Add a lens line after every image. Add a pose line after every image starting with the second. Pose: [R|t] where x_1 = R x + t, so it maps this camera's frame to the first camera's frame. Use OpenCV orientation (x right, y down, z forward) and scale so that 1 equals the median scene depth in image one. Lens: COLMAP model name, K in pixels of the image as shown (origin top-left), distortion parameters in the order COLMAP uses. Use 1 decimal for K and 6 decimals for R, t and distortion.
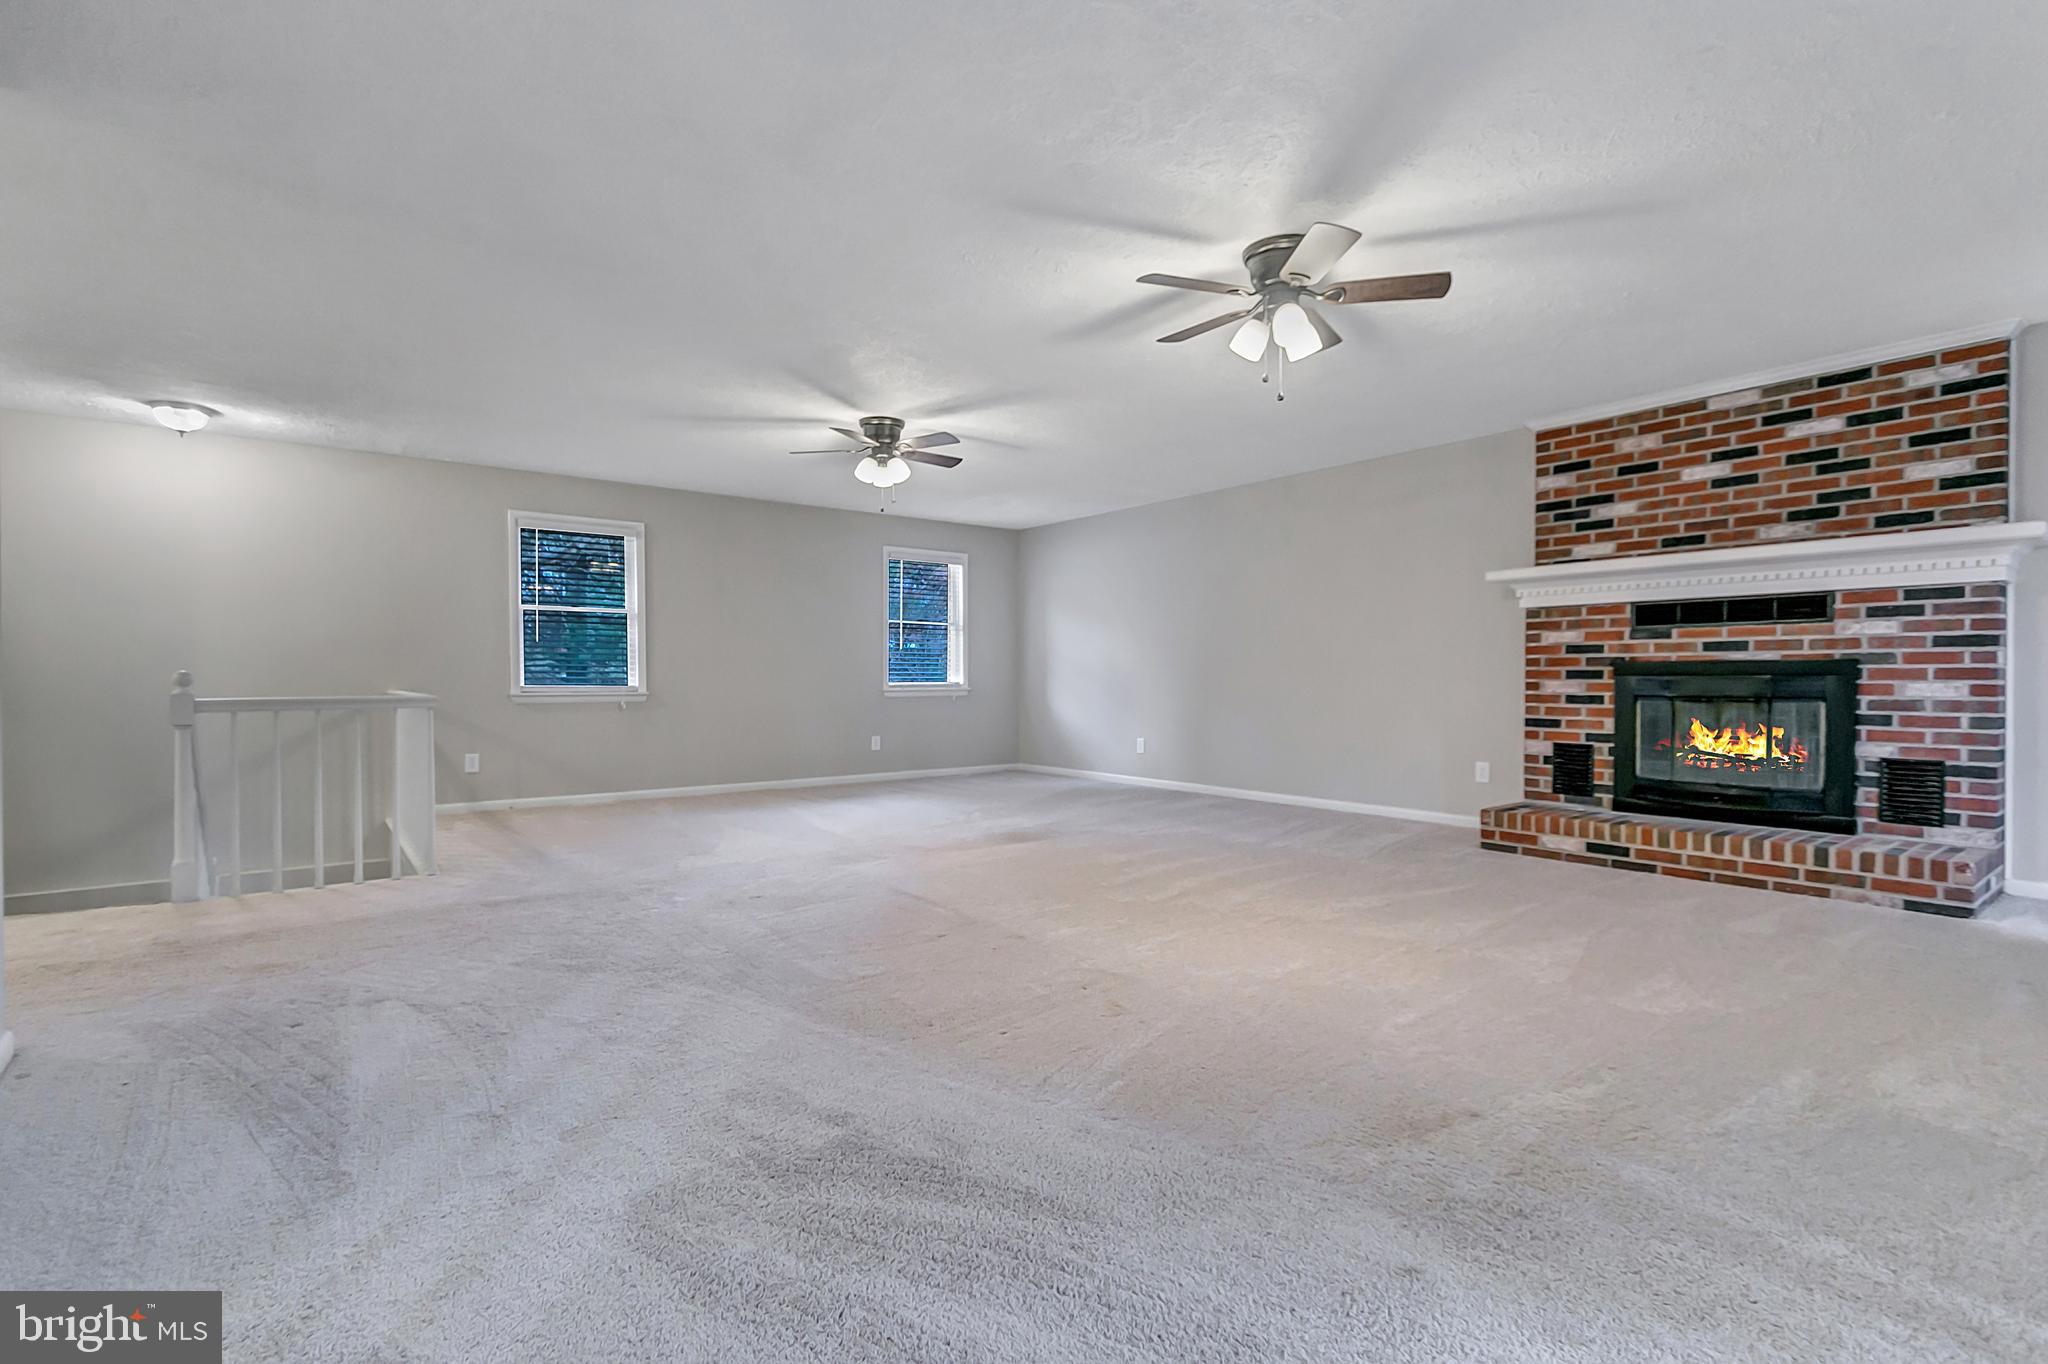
lens RADIAL K [[942.9, 0, 1022.8], [0, 942.9, 684.3], [0, 0, 1]] dist [0.000393, -0.000139]
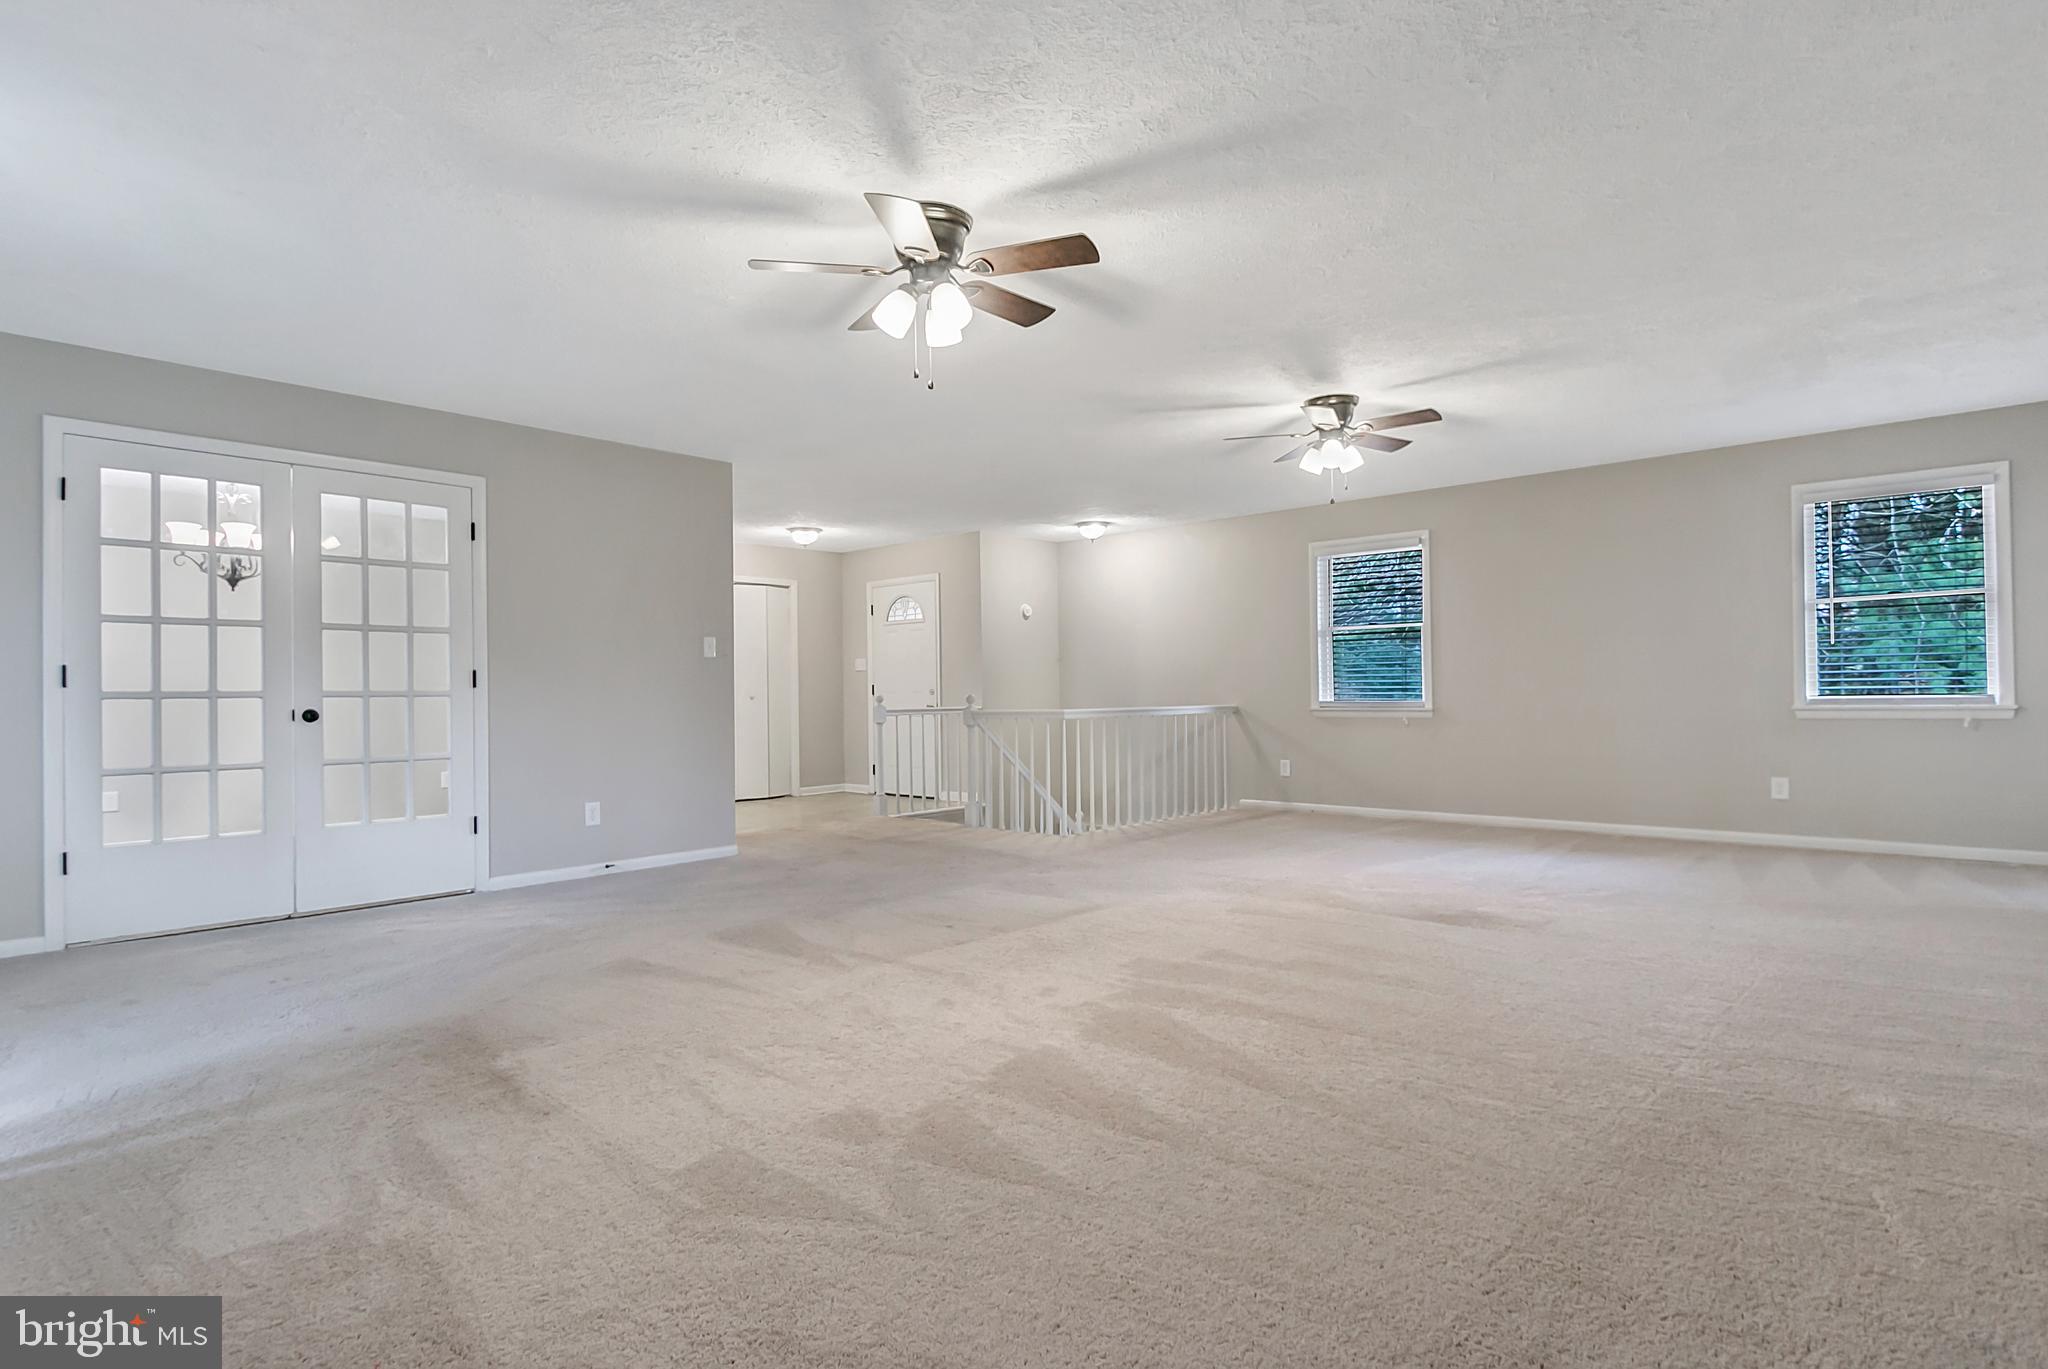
lens RADIAL K [[1025.0, 0, 1019.7], [0, 1025.0, 688.7], [0, 0, 1]] dist [-0.001384, -0.000237]
pose [[0.166207, -0.009490, -0.986045, 0.788626], [0.004918, 0.999949, -0.008795, -0.006225], [0.986079, -0.003388, 0.166245, 0.603449]]
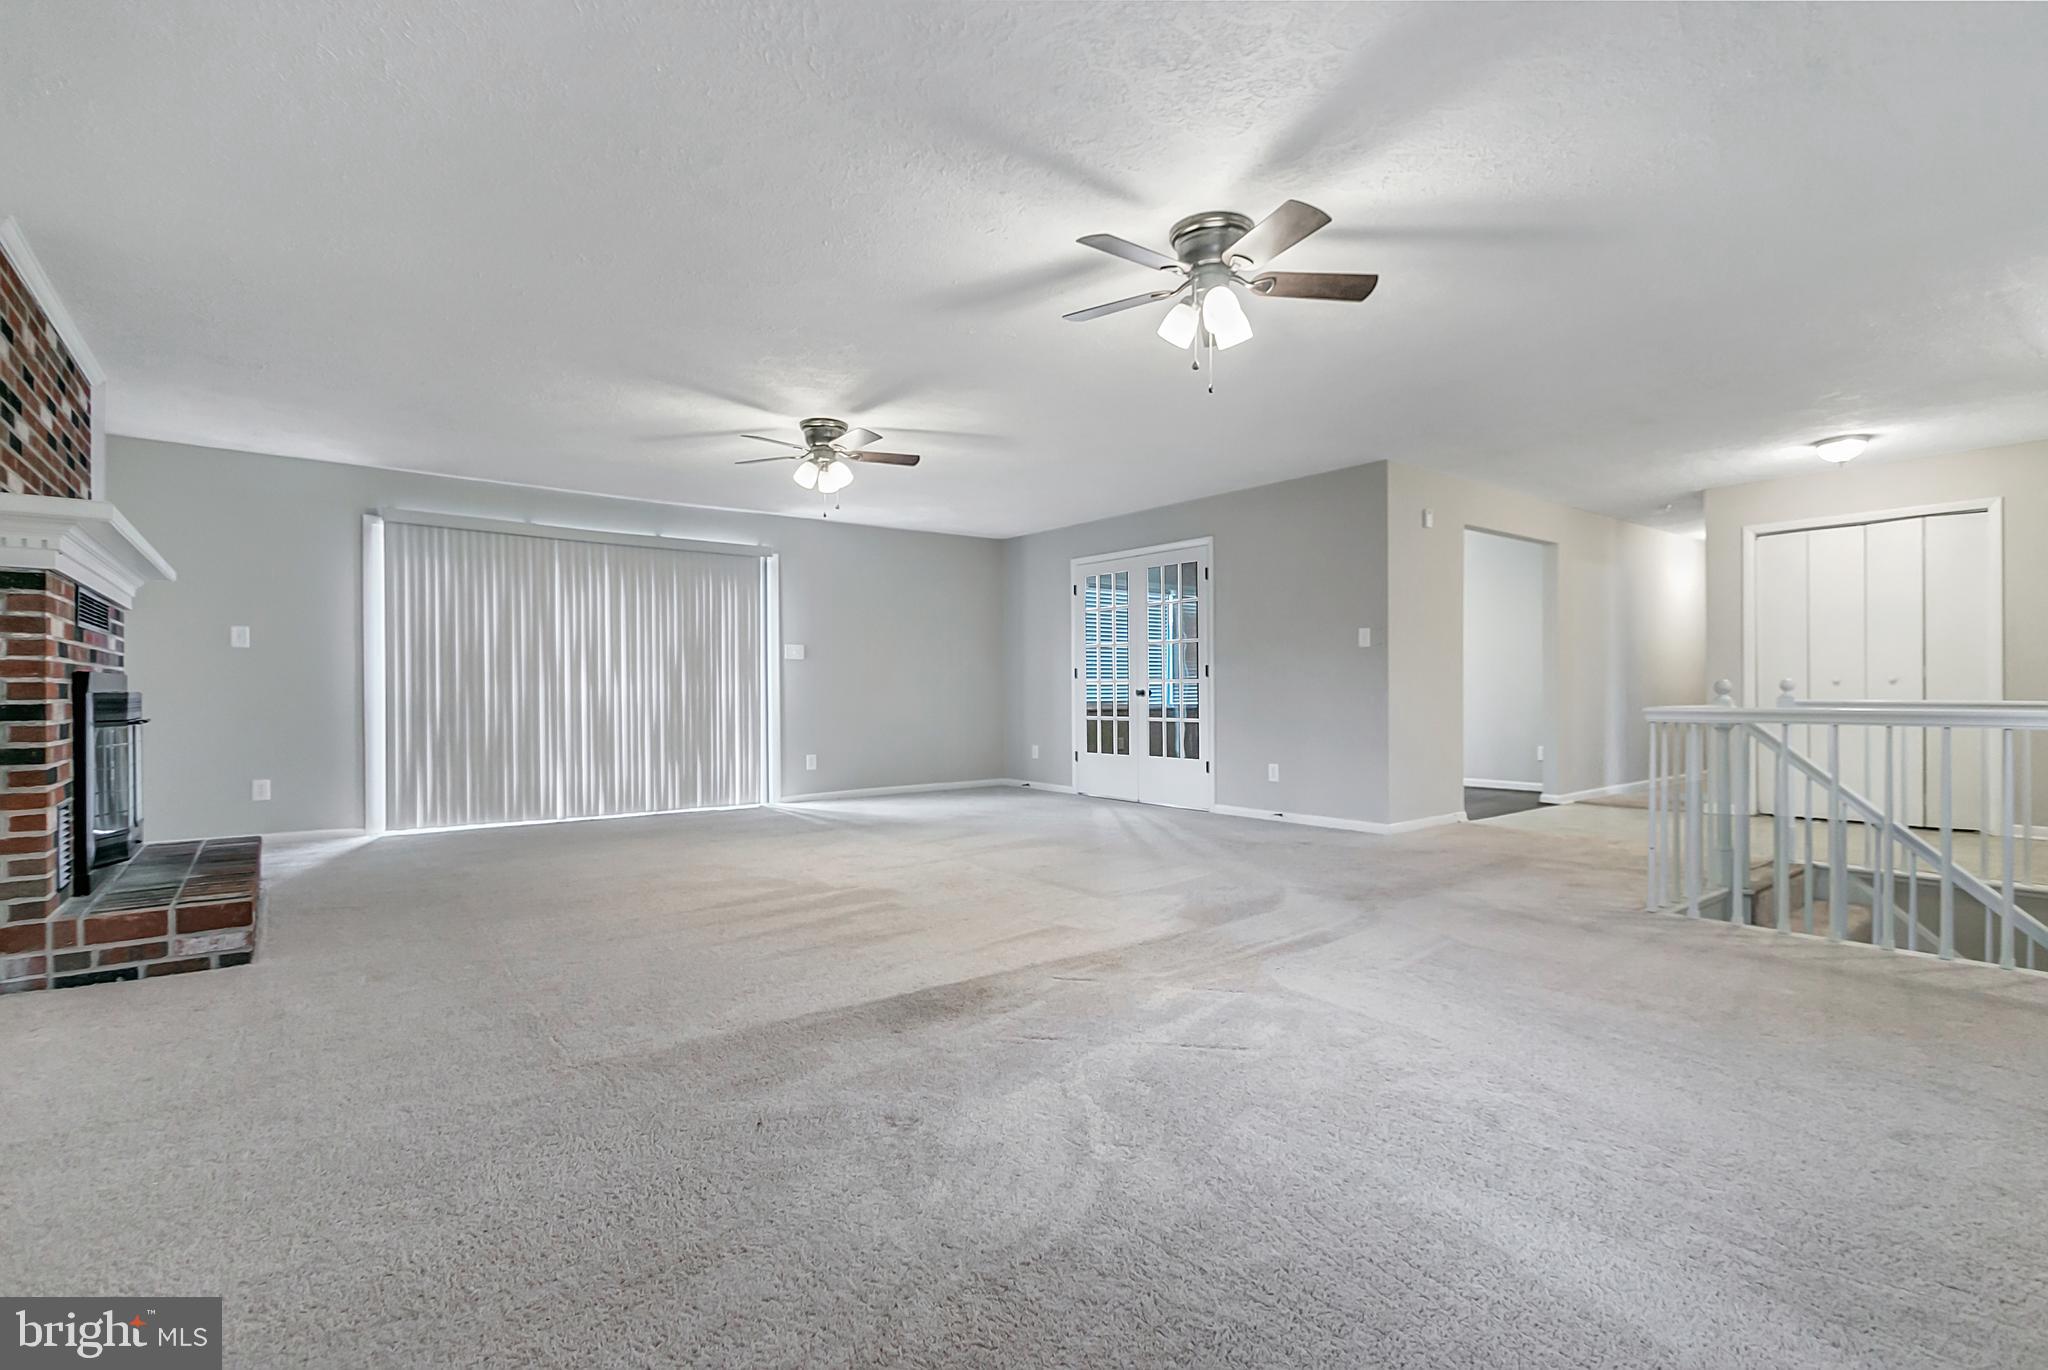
lens RADIAL K [[936.4, 0, 1013.3], [0, 936.4, 693.2], [0, 0, 1]] dist [-0.001078, -0.000136]
pose [[-0.999968, 0.005378, 0.005914, -0.035375], [0.005456, 0.999898, 0.013200, -0.014634], [-0.005842, 0.013231, -0.999895, 1.667488]]
